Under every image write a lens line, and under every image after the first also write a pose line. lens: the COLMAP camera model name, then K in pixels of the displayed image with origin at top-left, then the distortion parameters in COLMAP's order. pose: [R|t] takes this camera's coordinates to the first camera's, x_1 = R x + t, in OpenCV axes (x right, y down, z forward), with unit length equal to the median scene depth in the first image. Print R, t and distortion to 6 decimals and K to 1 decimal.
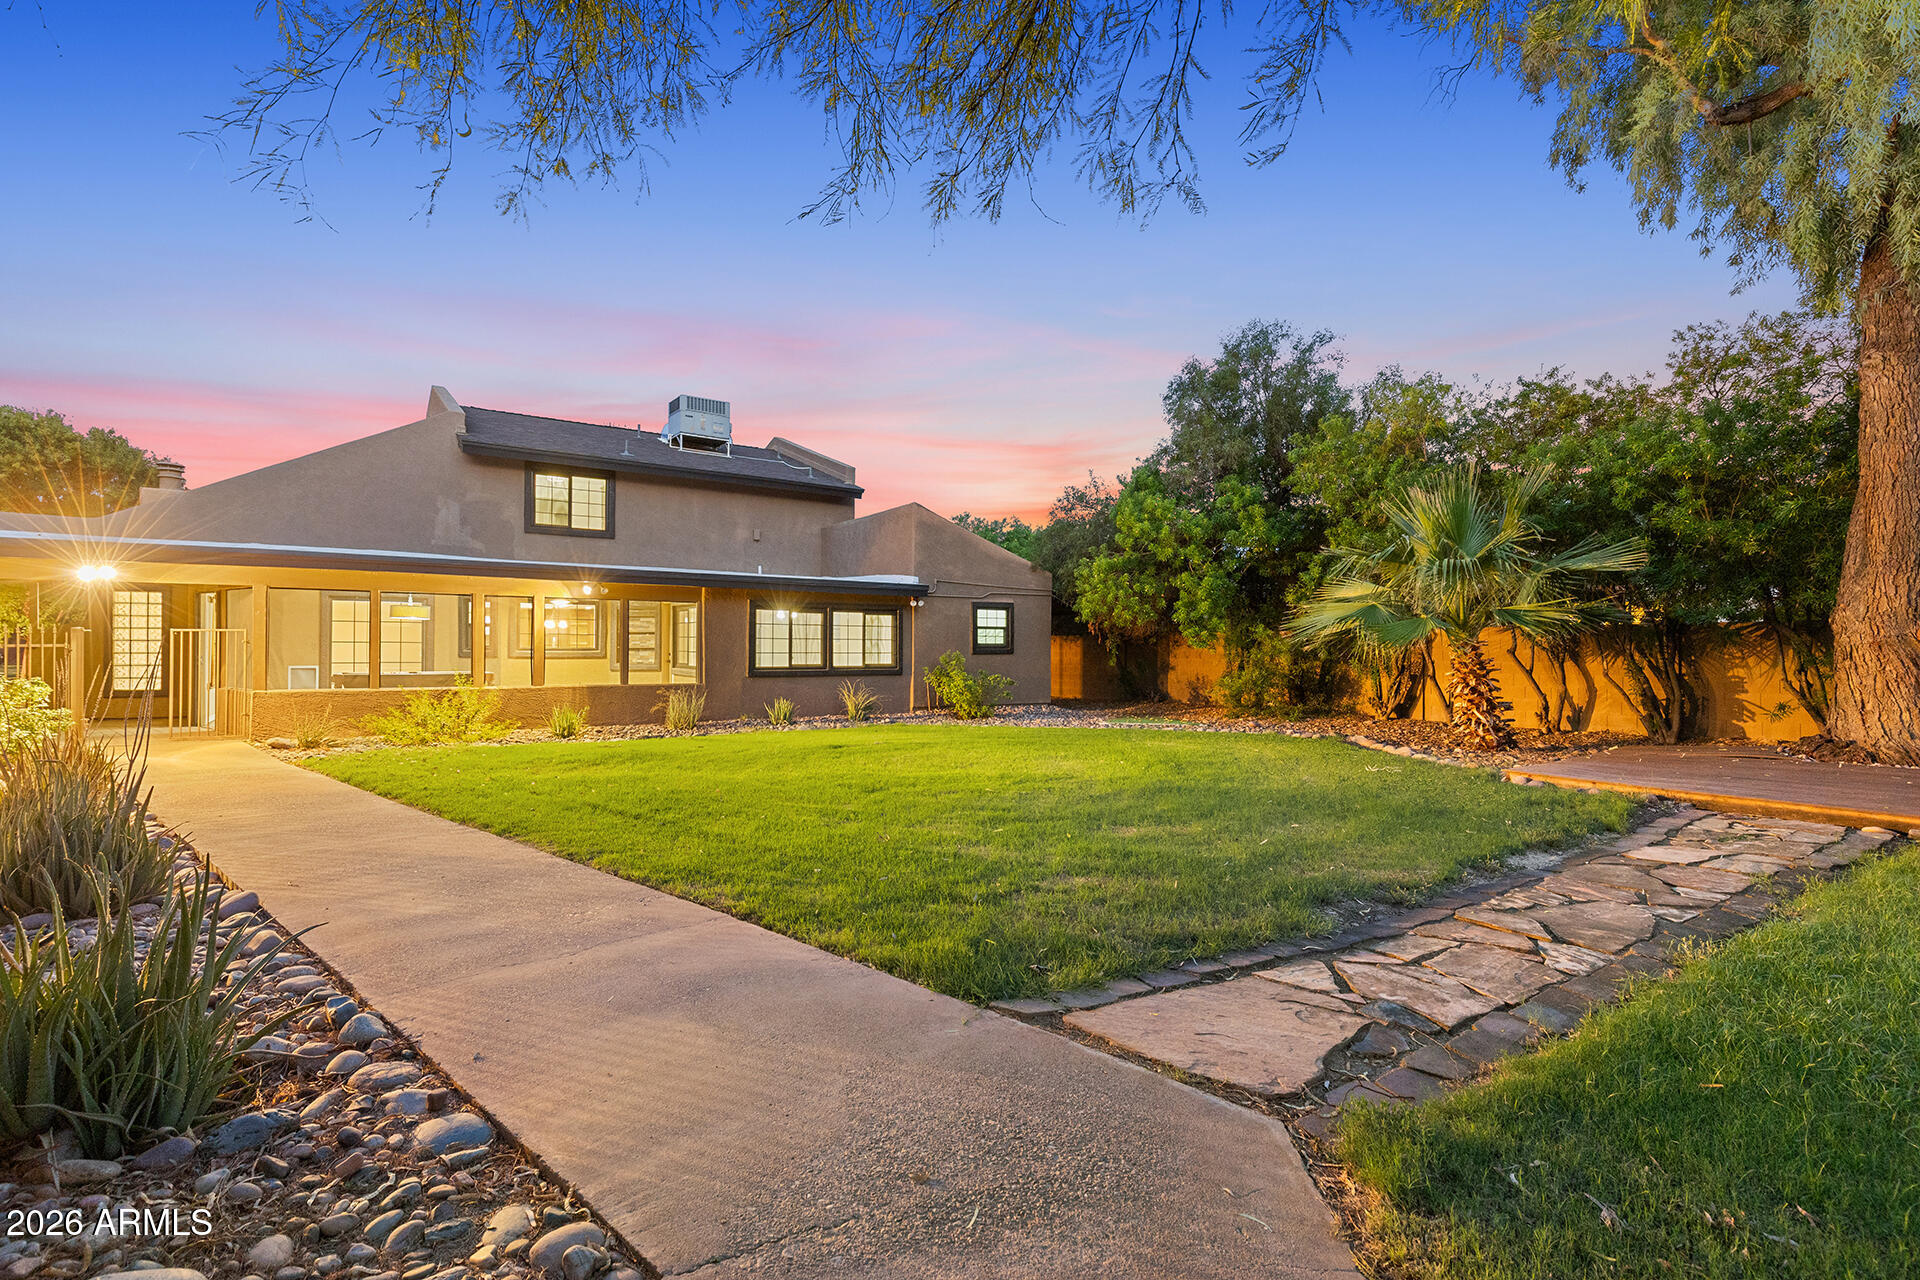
lens RADIAL K [[884.8, 0, 966.8], [0, 884.8, 648.1], [0, 0, 1]] dist [0.005297, -0.000661]
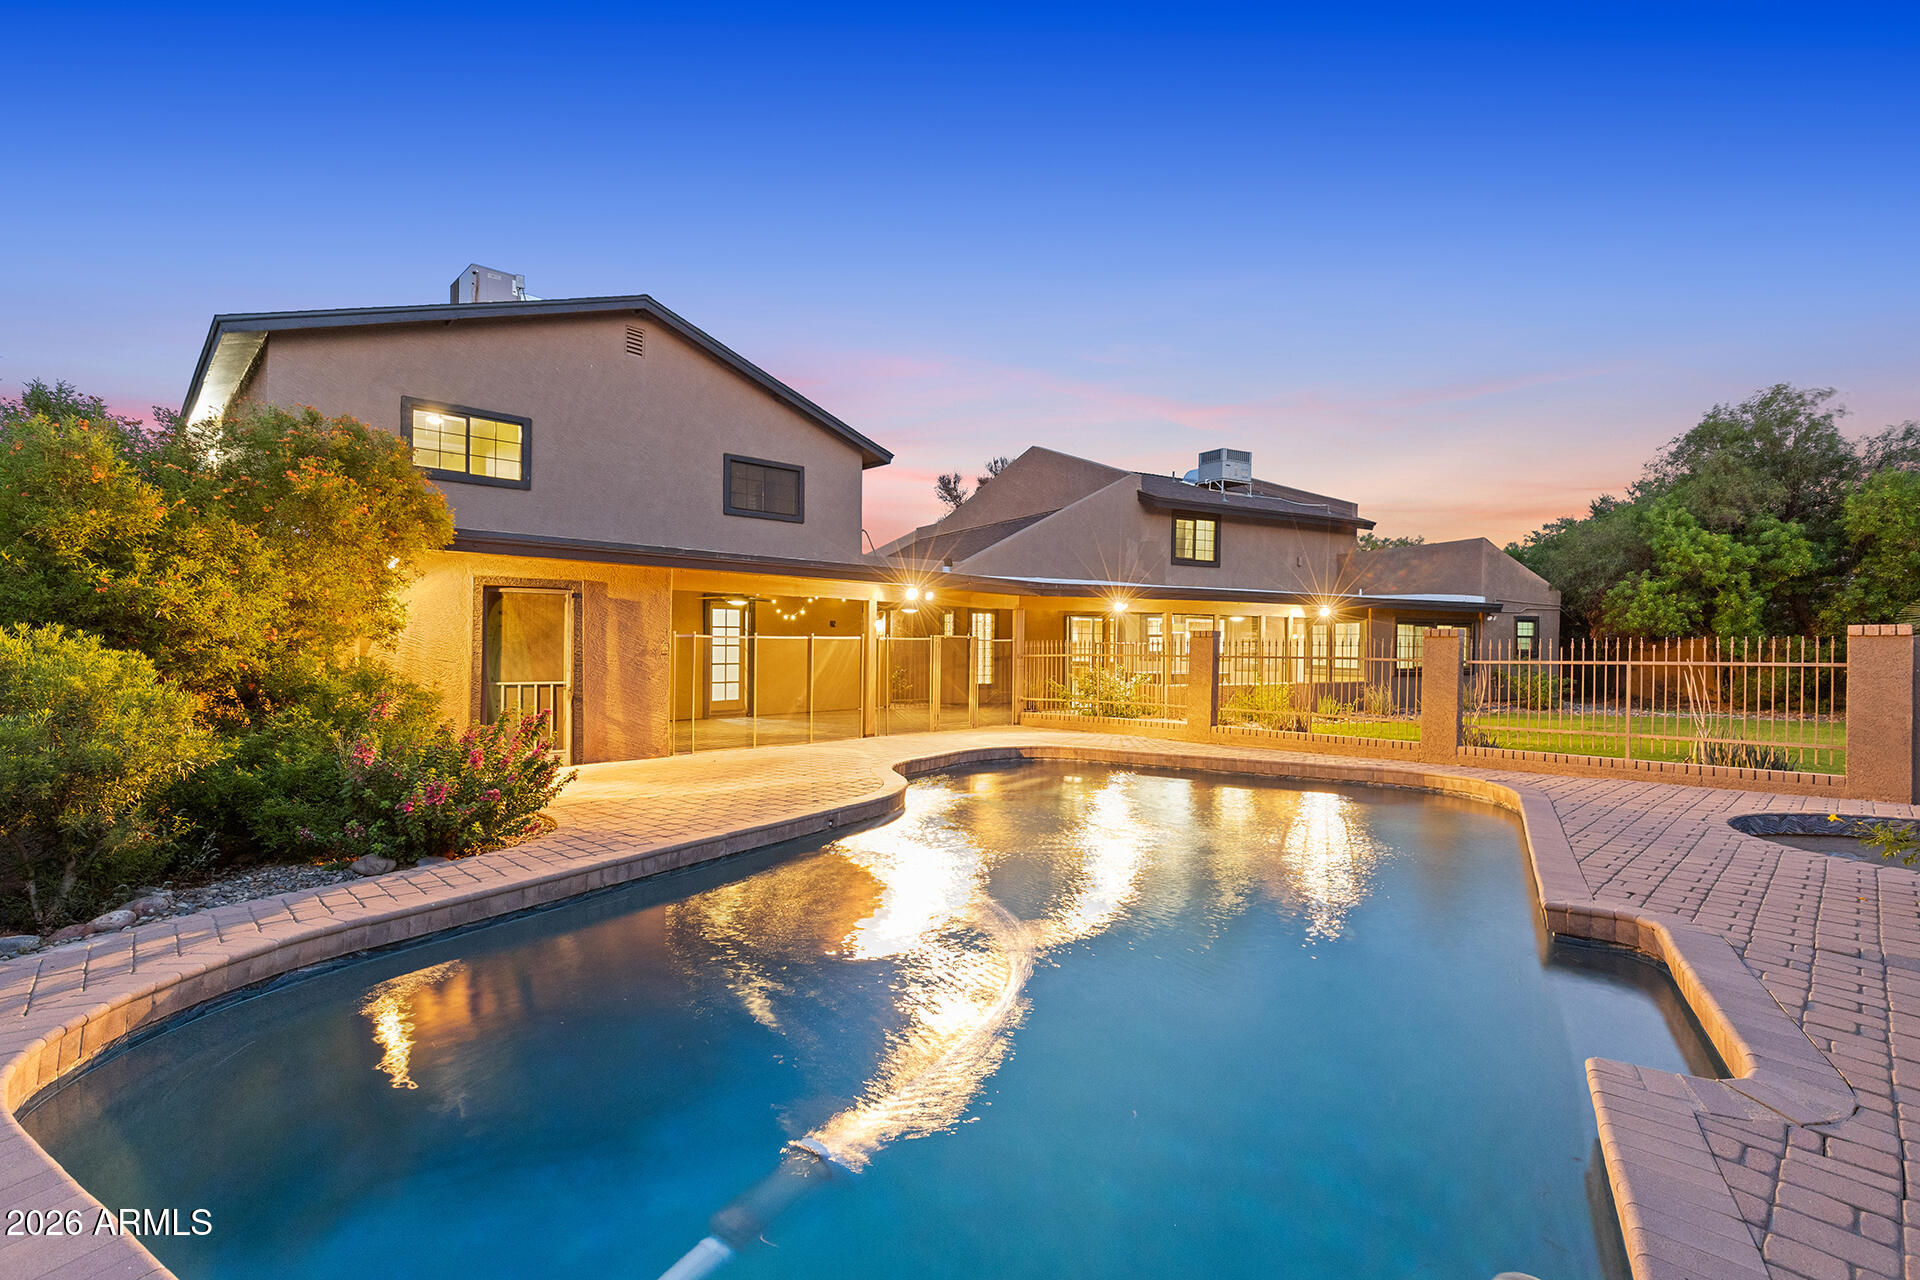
lens RADIAL K [[884.8, 0, 965.1], [0, 884.8, 642.4], [0, 0, 1]] dist [0.005297, -0.000661]
pose [[0.995408, 0.000899, -0.095721, -0.657934], [-0.001054, 0.999998, -0.001562, -0.013033], [0.095719, 0.001656, 0.995407, -0.314391]]
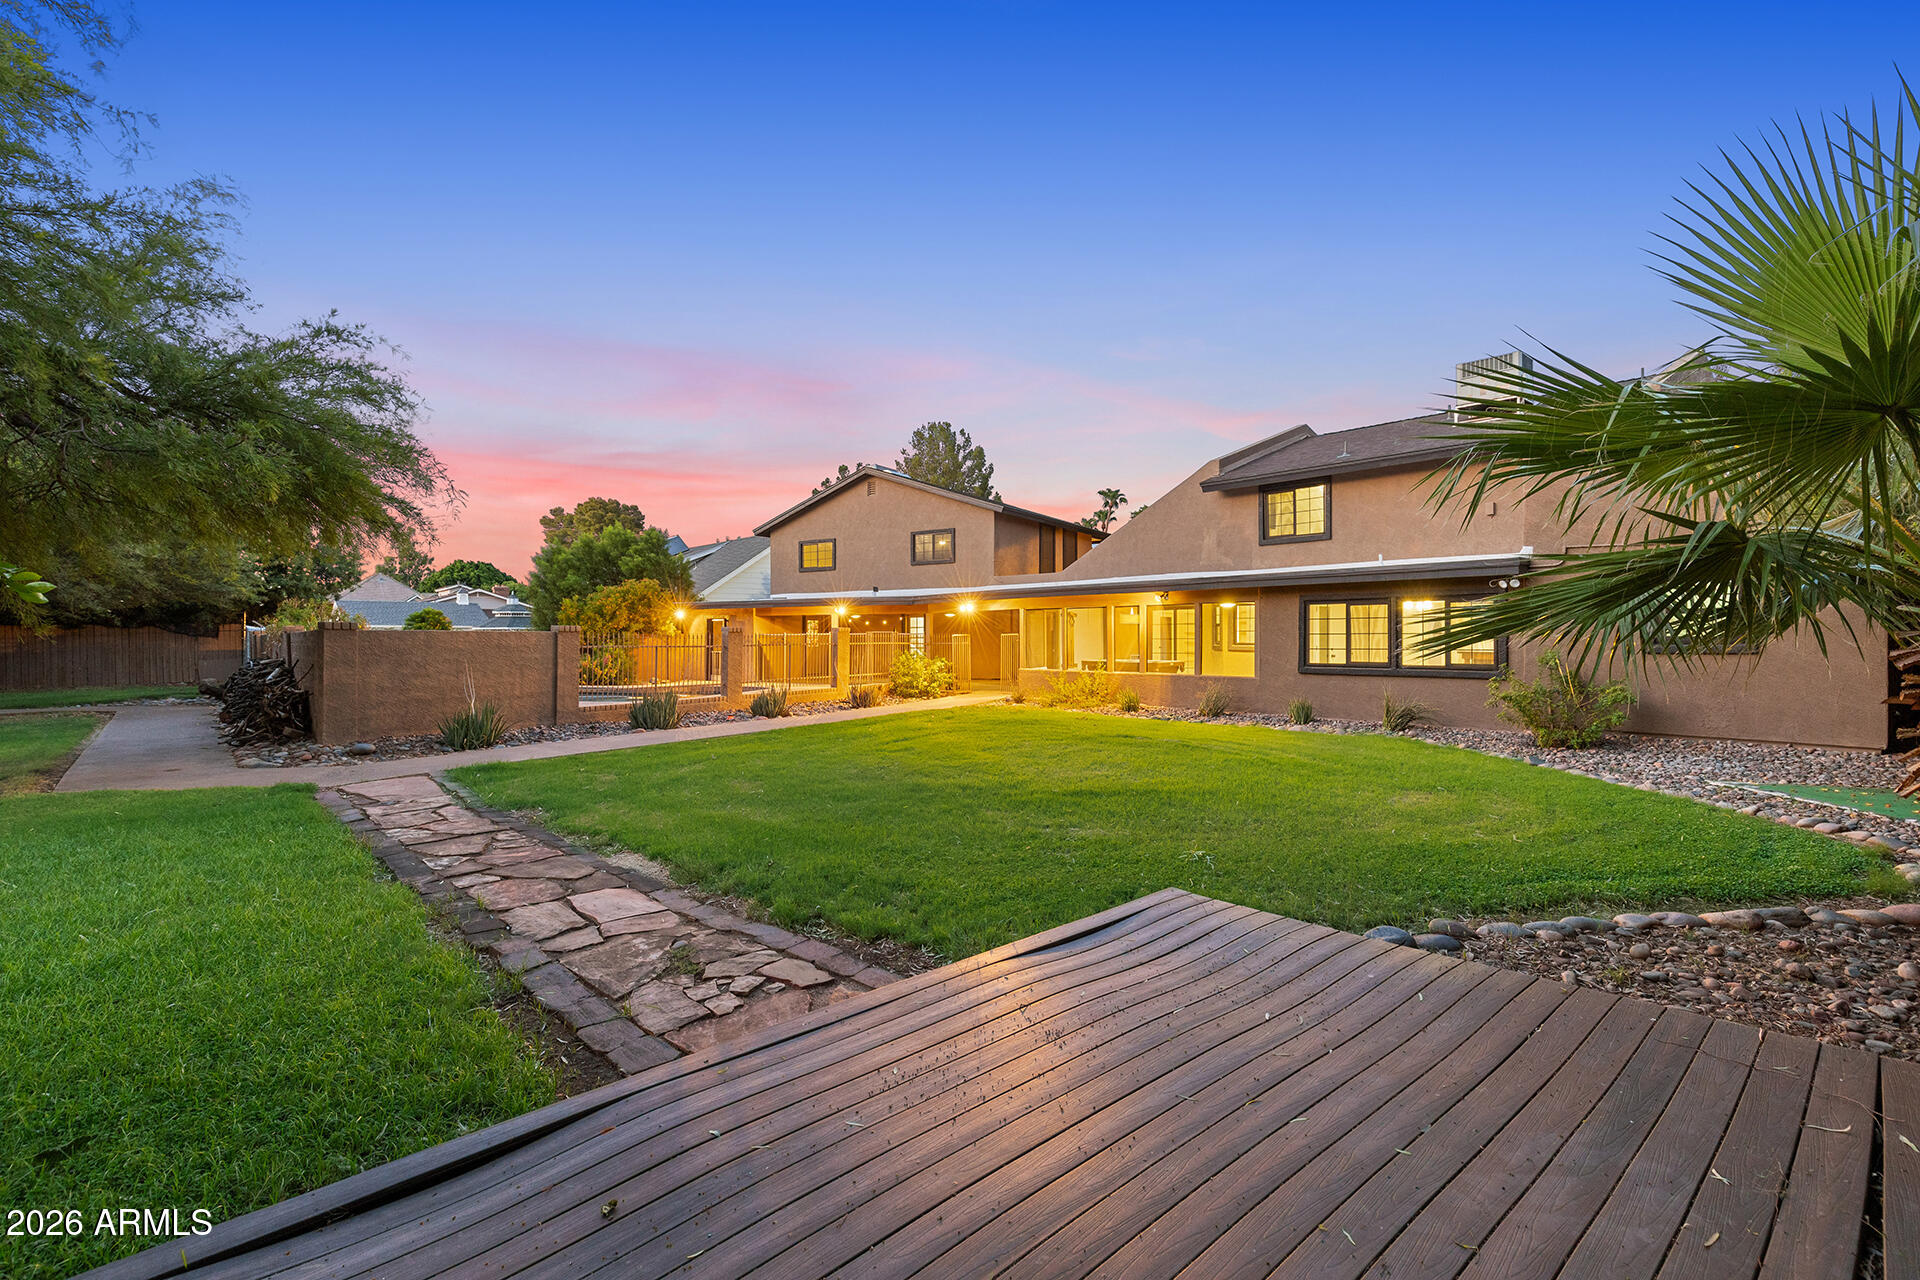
lens RADIAL K [[884.8, 0, 968.9], [0, 884.8, 639.8], [0, 0, 1]] dist [0.005297, -0.000661]
pose [[0.106117, -0.000989, -0.994353, 0.622152], [0.007271, 0.999974, -0.000219, -0.006123], [0.994327, -0.007207, 0.106121, 0.468163]]
